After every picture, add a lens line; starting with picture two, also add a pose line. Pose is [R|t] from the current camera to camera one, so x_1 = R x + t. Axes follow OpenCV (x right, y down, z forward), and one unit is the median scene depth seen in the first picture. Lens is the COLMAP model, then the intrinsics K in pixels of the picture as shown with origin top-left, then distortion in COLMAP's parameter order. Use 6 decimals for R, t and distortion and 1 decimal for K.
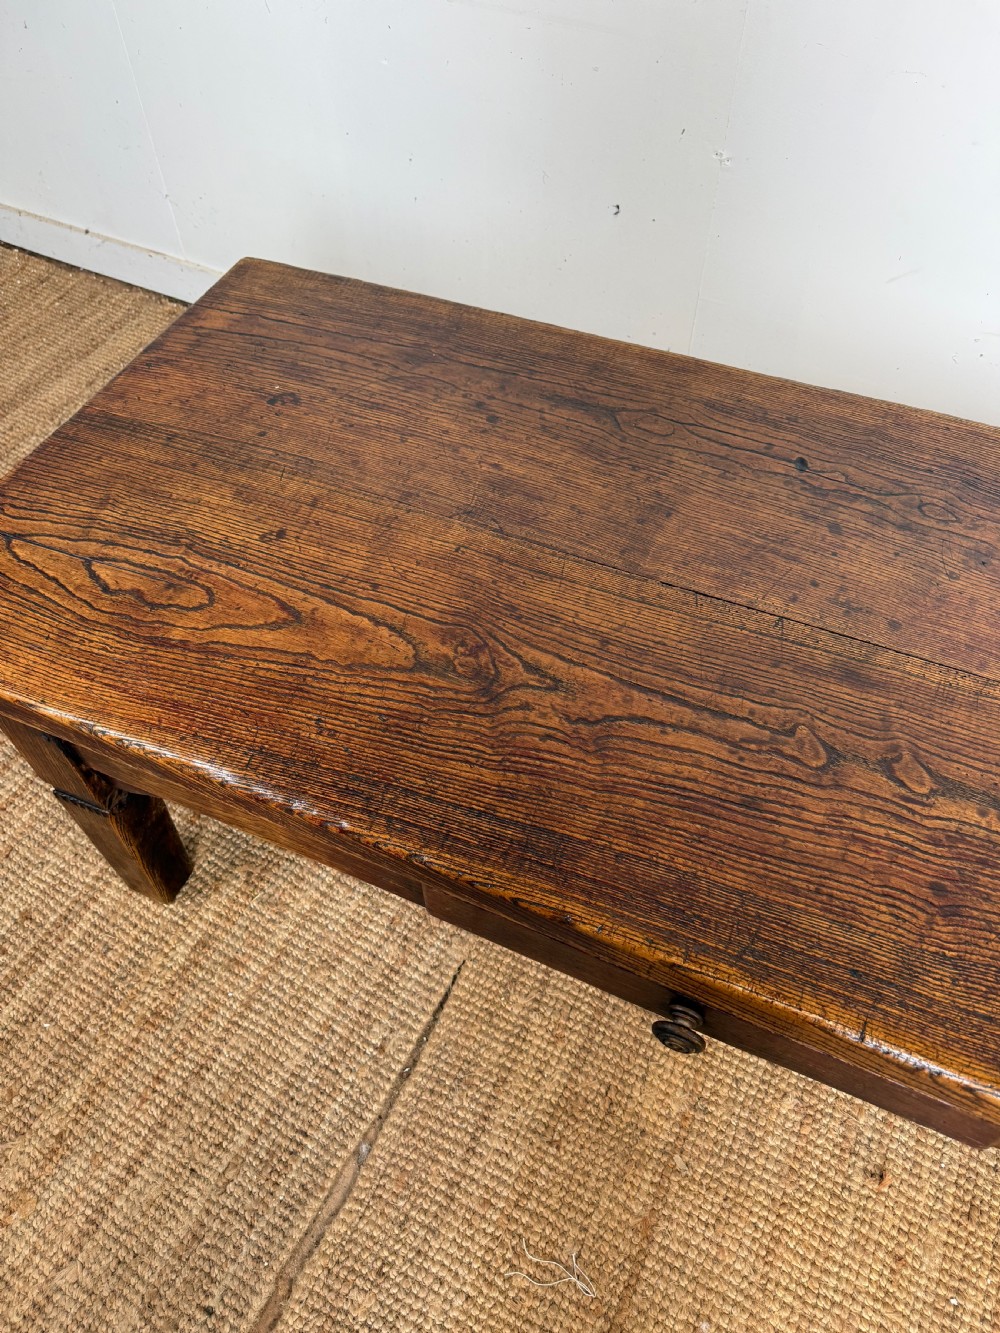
lens RADIAL K [[963.5, 0, 505.9], [0, 963.5, 676.0], [0, 0, 1]] dist [0.020101, -0.021487]
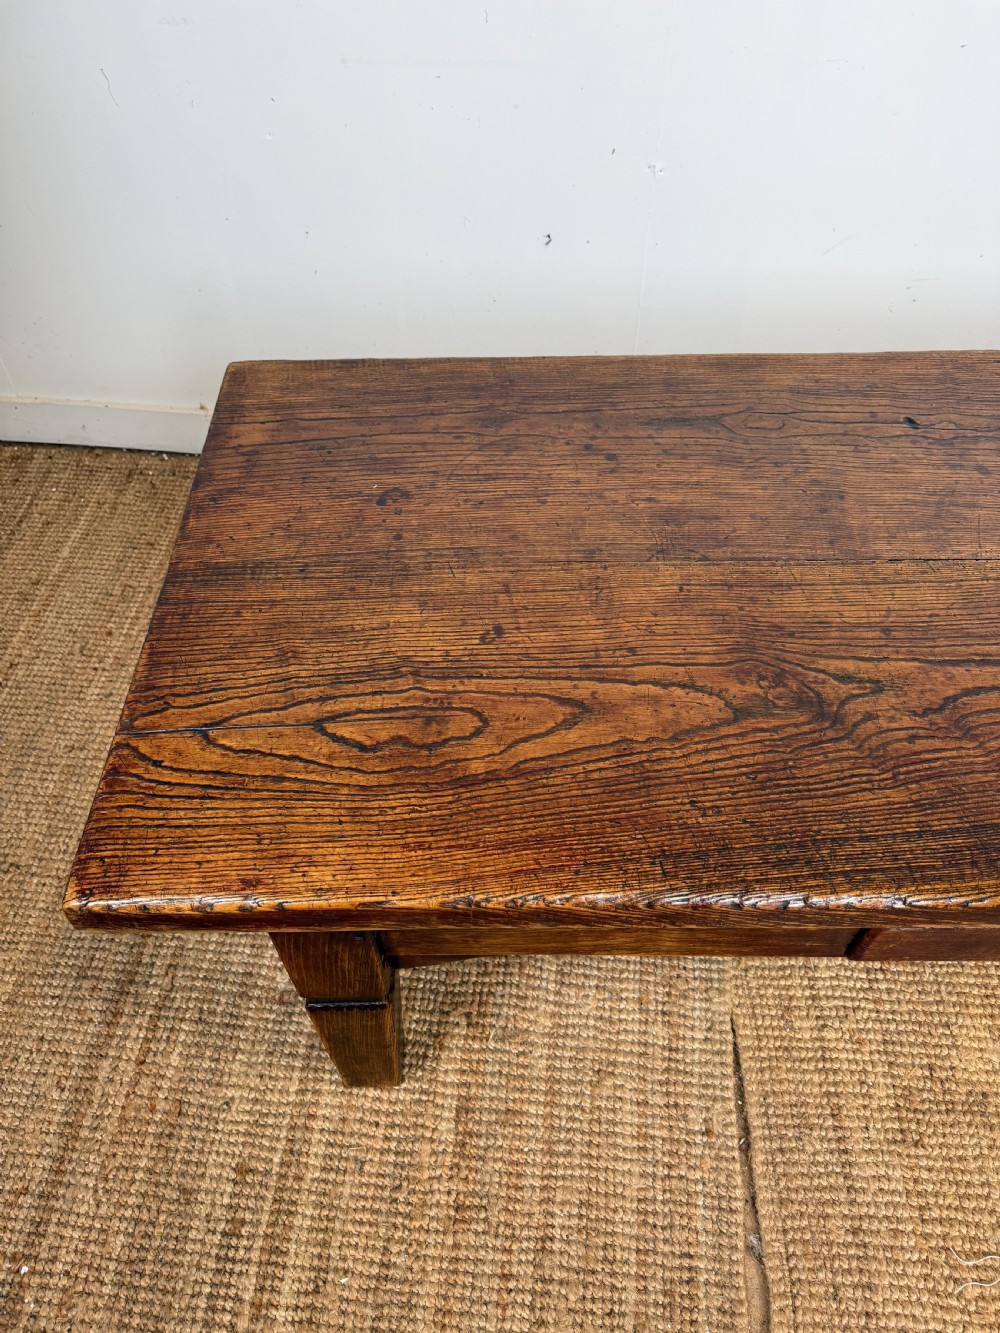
lens RADIAL K [[957.5, 0, 502.1], [0, 957.5, 664.2], [0, 0, 1]] dist [0.005485, -0.008360]
pose [[0.914286, -0.304262, 0.267406, -0.452043], [0.318080, 0.948023, -0.008857, -0.101687], [-0.250812, 0.093155, 0.963543, 0.132165]]
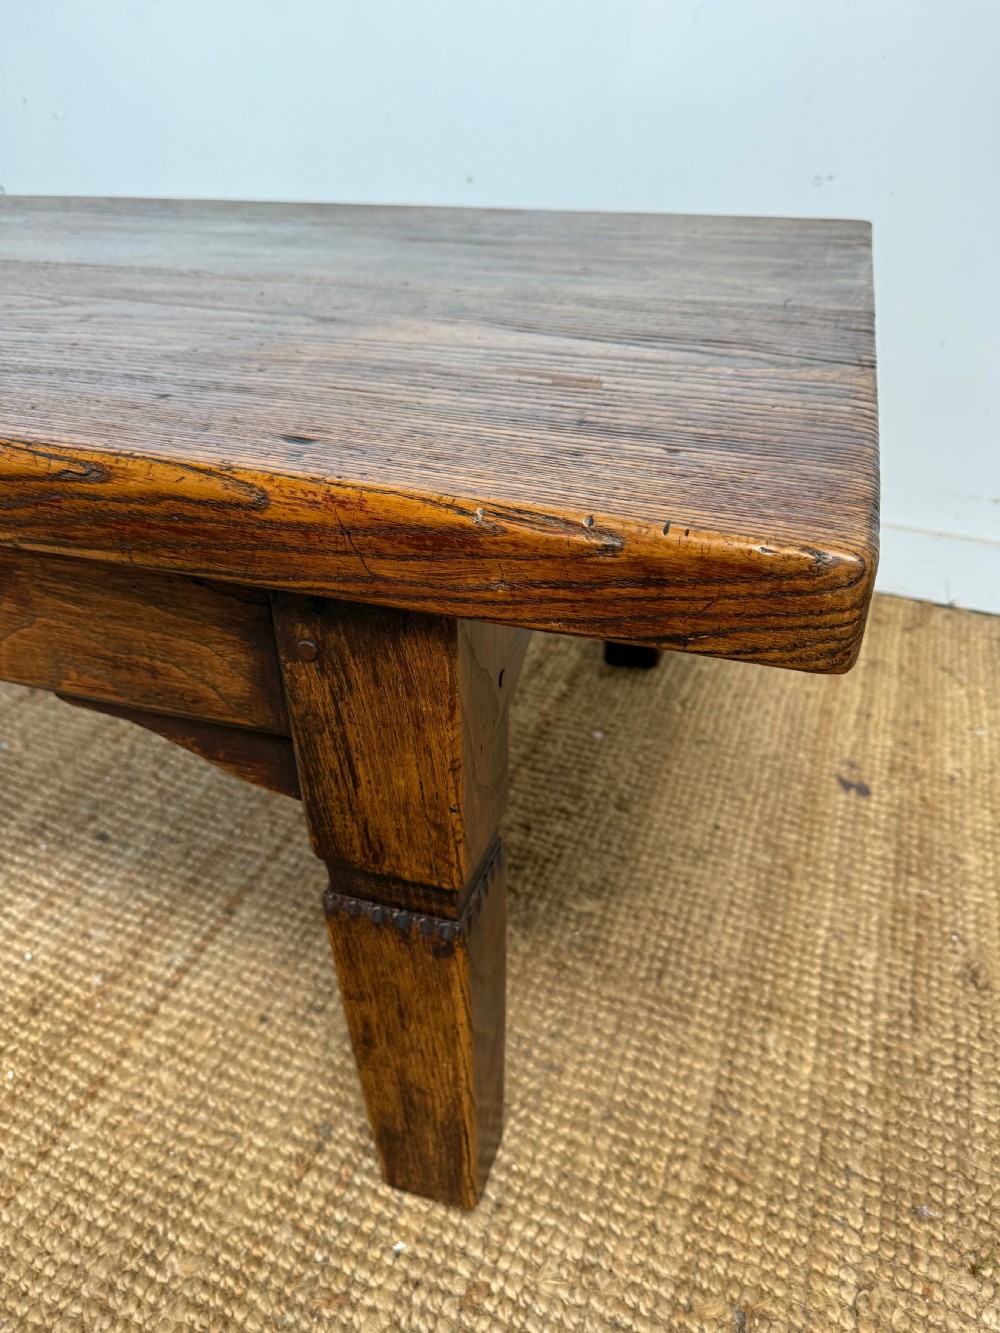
lens RADIAL K [[982.6, 0, 500.0], [0, 982.6, 666.5], [0, 0, 1]] dist [-0.012628, -0.001355]
pose [[0.995071, -0.047405, 0.087095, 0.750532], [0.075767, 0.930104, -0.359396, 0.593876], [-0.063970, 0.364224, 0.929112, 0.216224]]
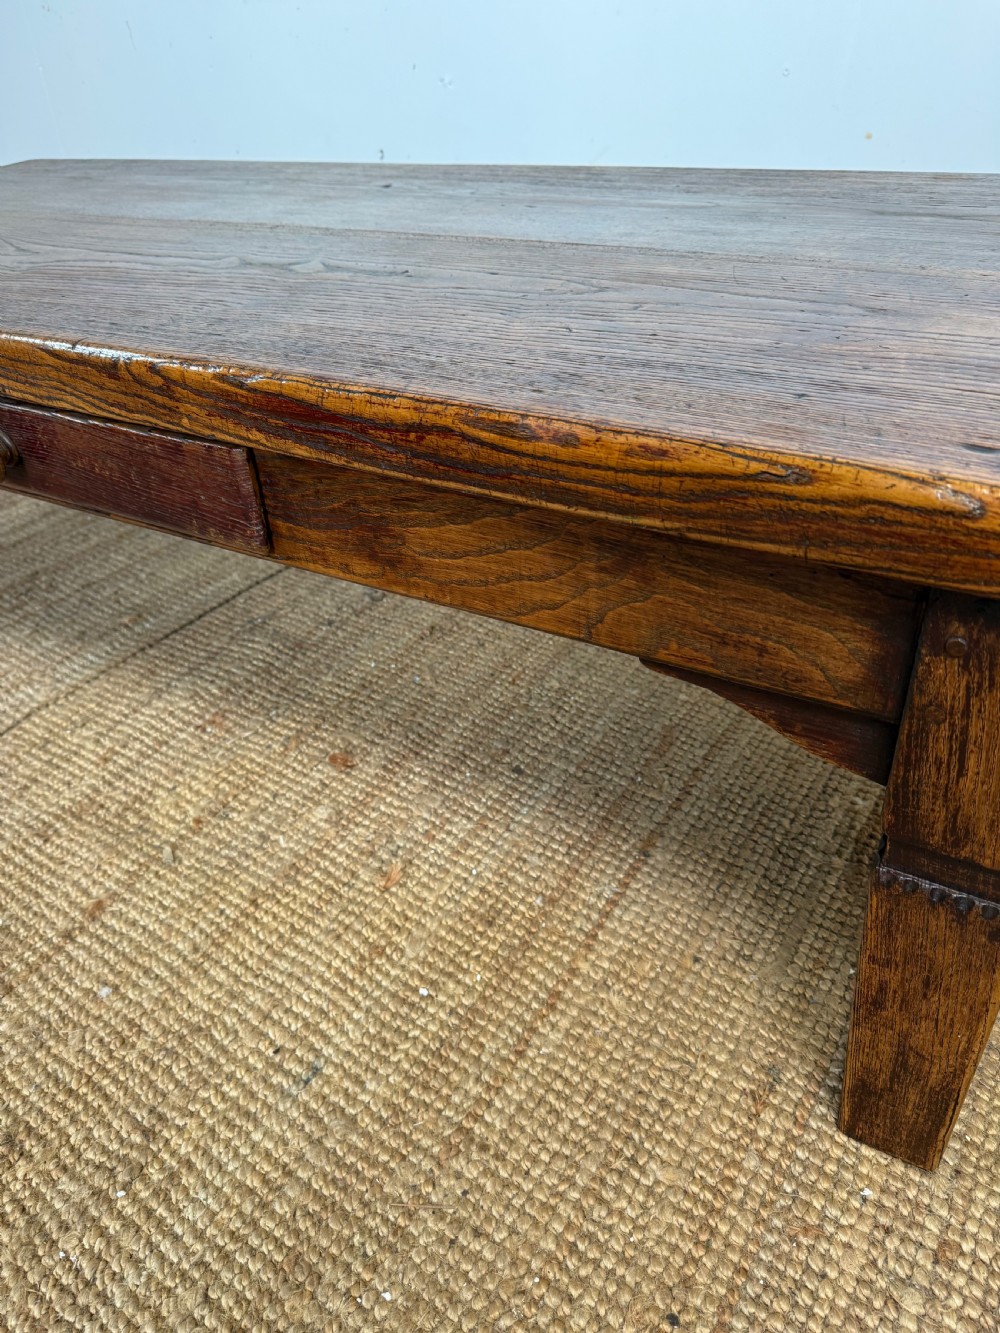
lens RADIAL K [[964.4, 0, 507.0], [0, 964.4, 666.1], [0, 0, 1]] dist [0.001074, -0.008571]
pose [[0.992586, 0.029946, -0.117794, 0.569730], [-0.064923, 0.949952, -0.305577, 0.585285], [0.102748, 0.310959, 0.944853, 0.180887]]
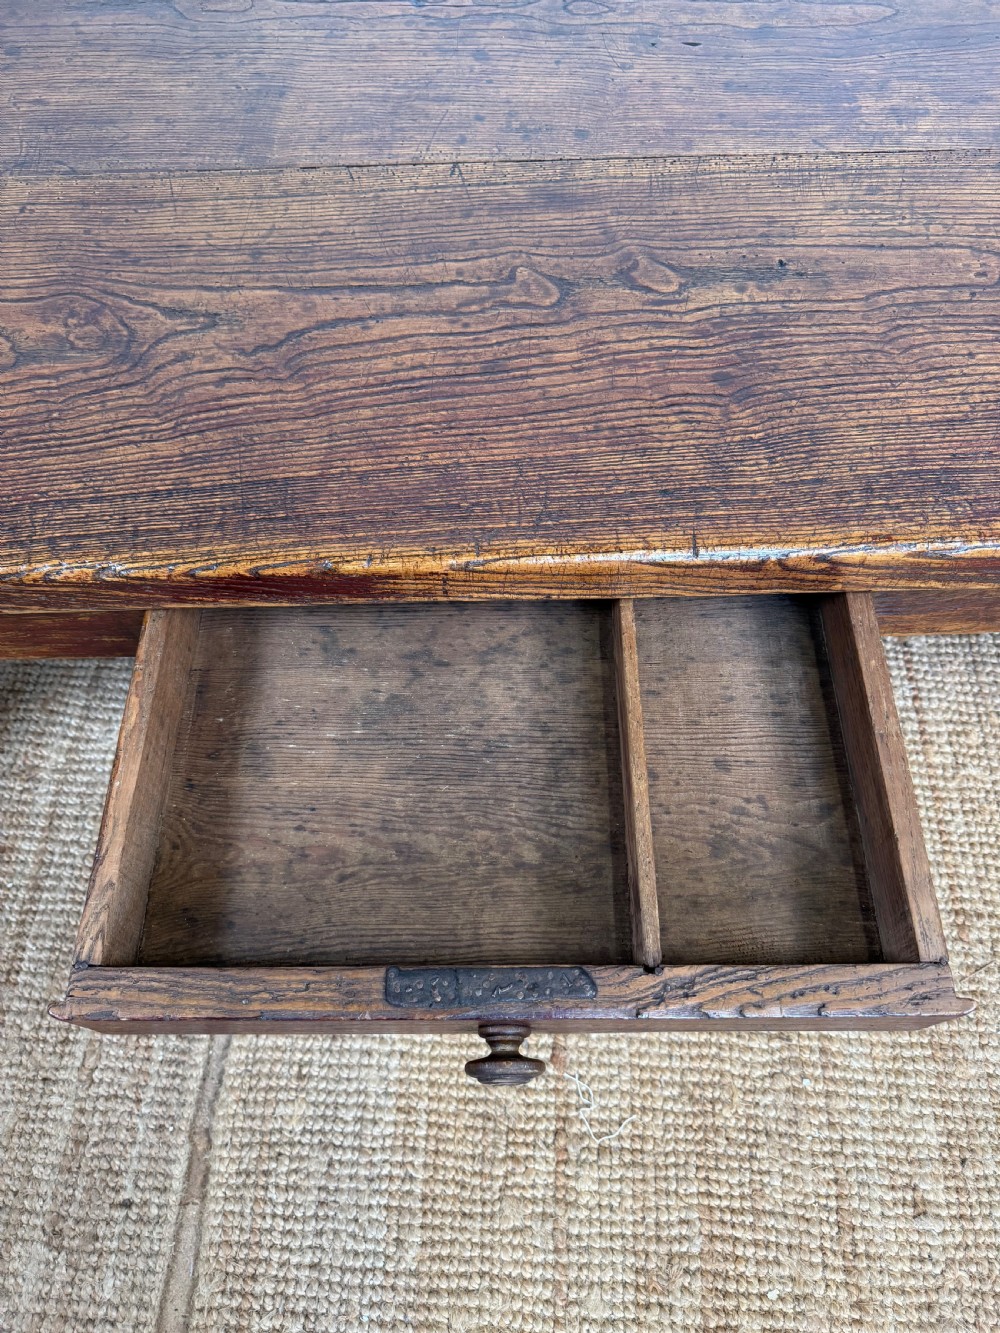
lens RADIAL K [[964.4, 0, 507.0], [0, 964.4, 666.1], [0, 0, 1]] dist [0.001074, -0.008571]
pose [[0.906940, -0.375146, 0.191639, 0.011462], [0.338747, 0.919891, 0.197614, 0.156431], [-0.250421, -0.114307, 0.961365, 0.146213]]
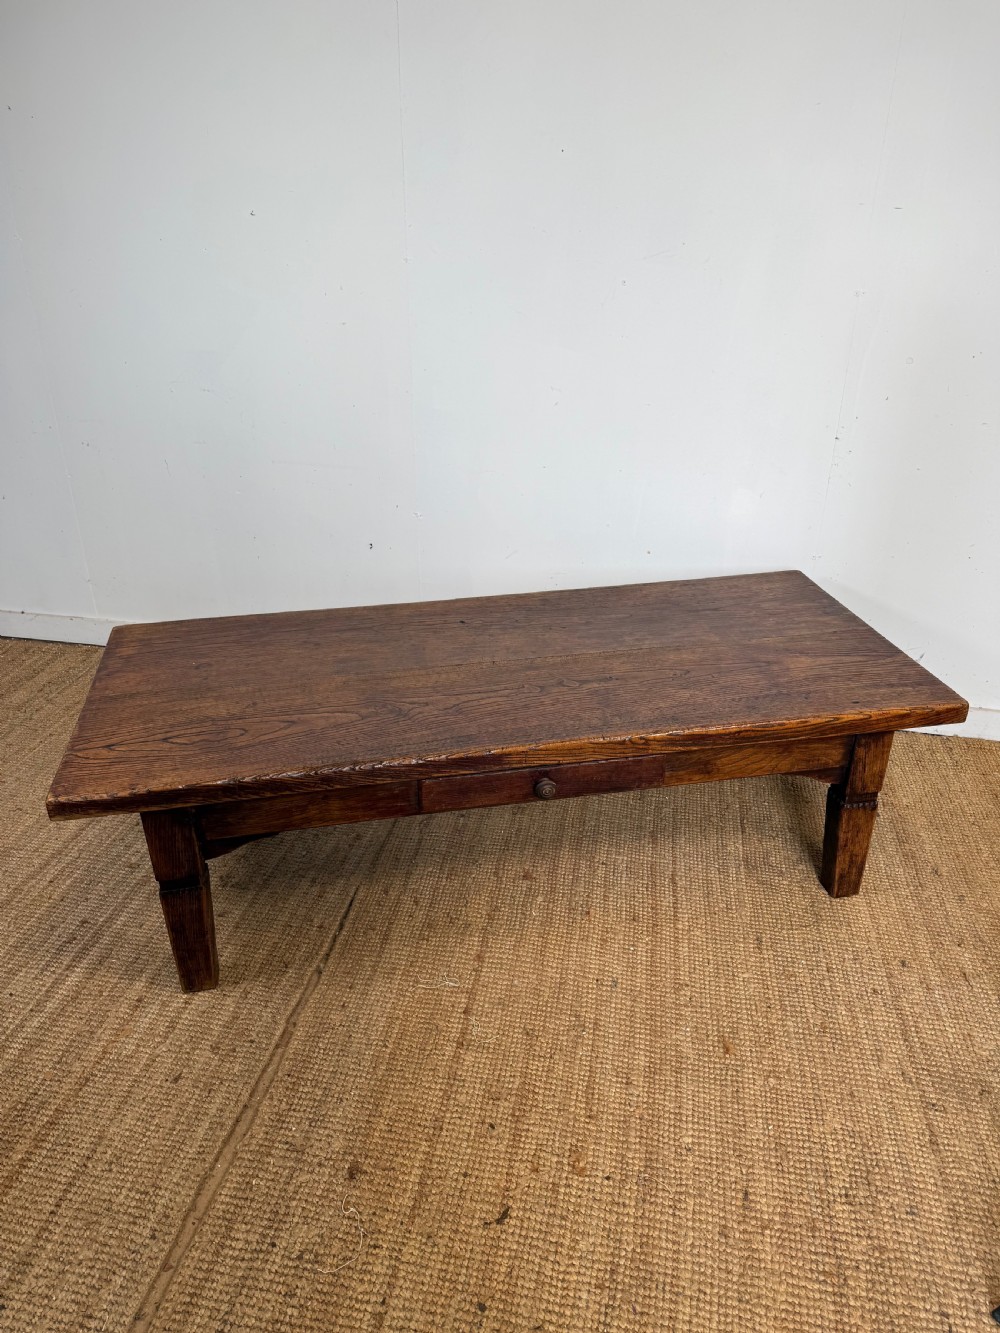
lens RADIAL K [[942.1, 0, 506.2], [0, 942.1, 668.3], [0, 0, 1]] dist [0.120114, -0.218403]
pose [[0.956326, -0.120643, 0.266243, -0.228442], [0.224349, 0.886822, -0.403998, 0.808995], [-0.187370, 0.446085, 0.875157, -0.880229]]
